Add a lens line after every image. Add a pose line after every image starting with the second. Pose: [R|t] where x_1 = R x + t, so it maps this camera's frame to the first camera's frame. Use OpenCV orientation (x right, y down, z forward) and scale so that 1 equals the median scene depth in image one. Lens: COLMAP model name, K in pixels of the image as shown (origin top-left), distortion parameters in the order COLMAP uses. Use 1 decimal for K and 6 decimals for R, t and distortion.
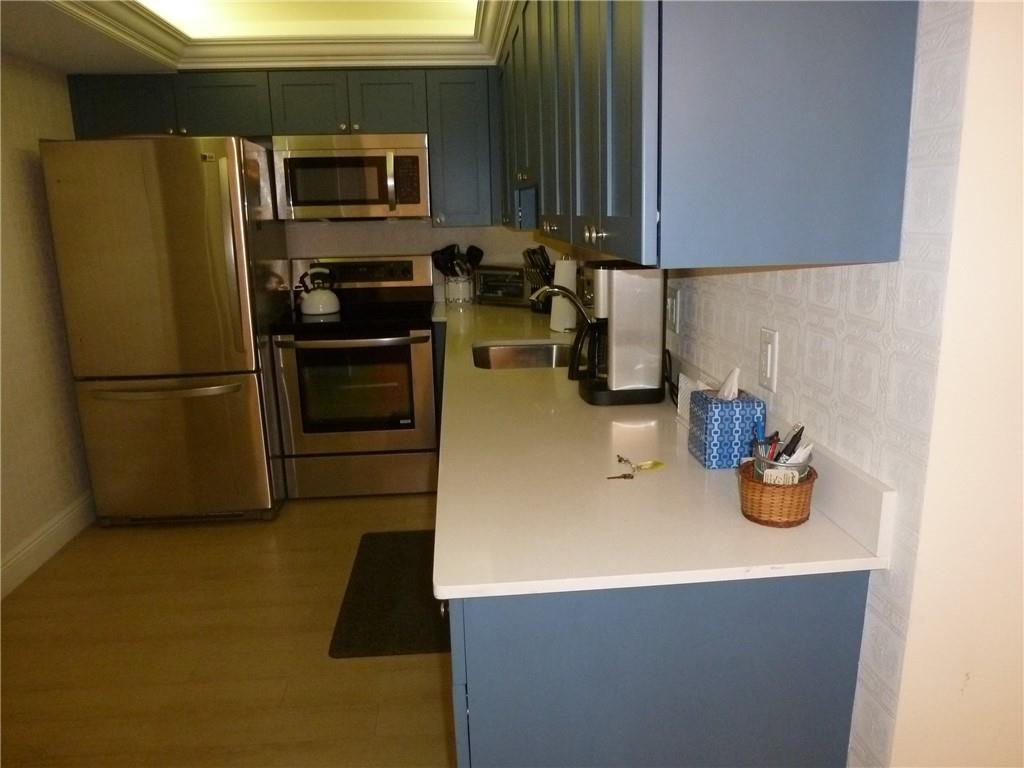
lens RADIAL K [[744.1, 0, 512.0], [0, 744.1, 384.0], [0, 0, 1]] dist [-0.000540, 0.000193]
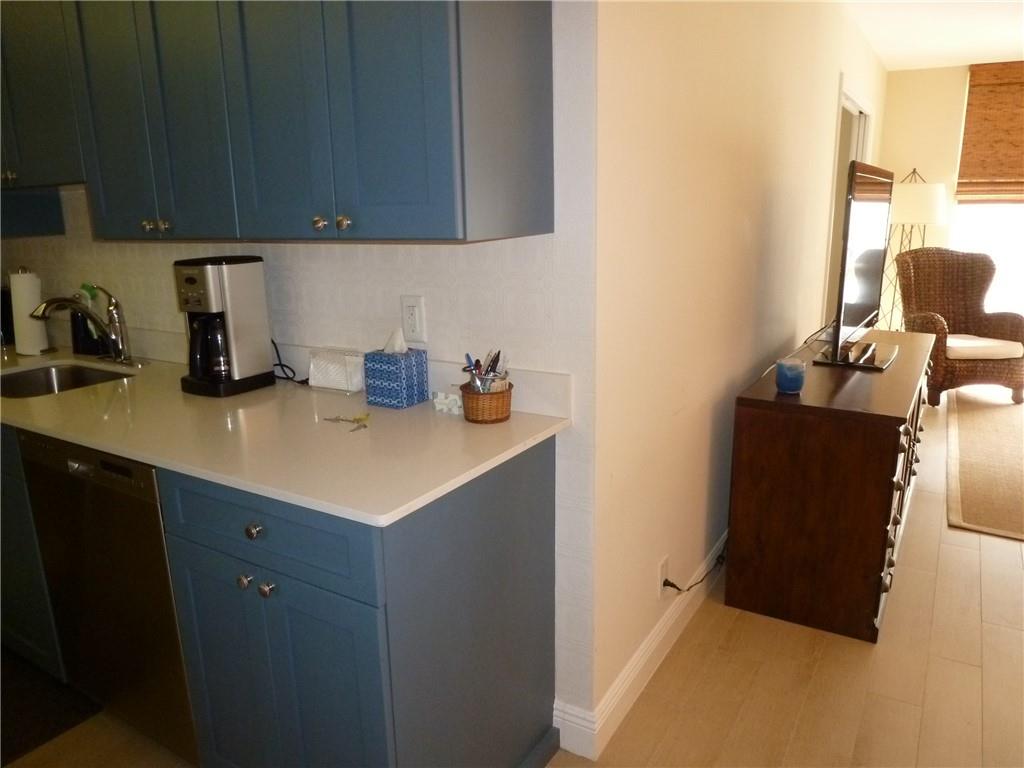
lens RADIAL K [[733.8, 0, 512.0], [0, 733.8, 384.0], [0, 0, 1]] dist [-0.031651, -0.000349]
pose [[0.598441, -0.172704, 0.782331, -0.597950], [0.188509, 0.979427, 0.072015, 0.018377], [-0.778673, 0.104380, 0.618686, 0.080981]]
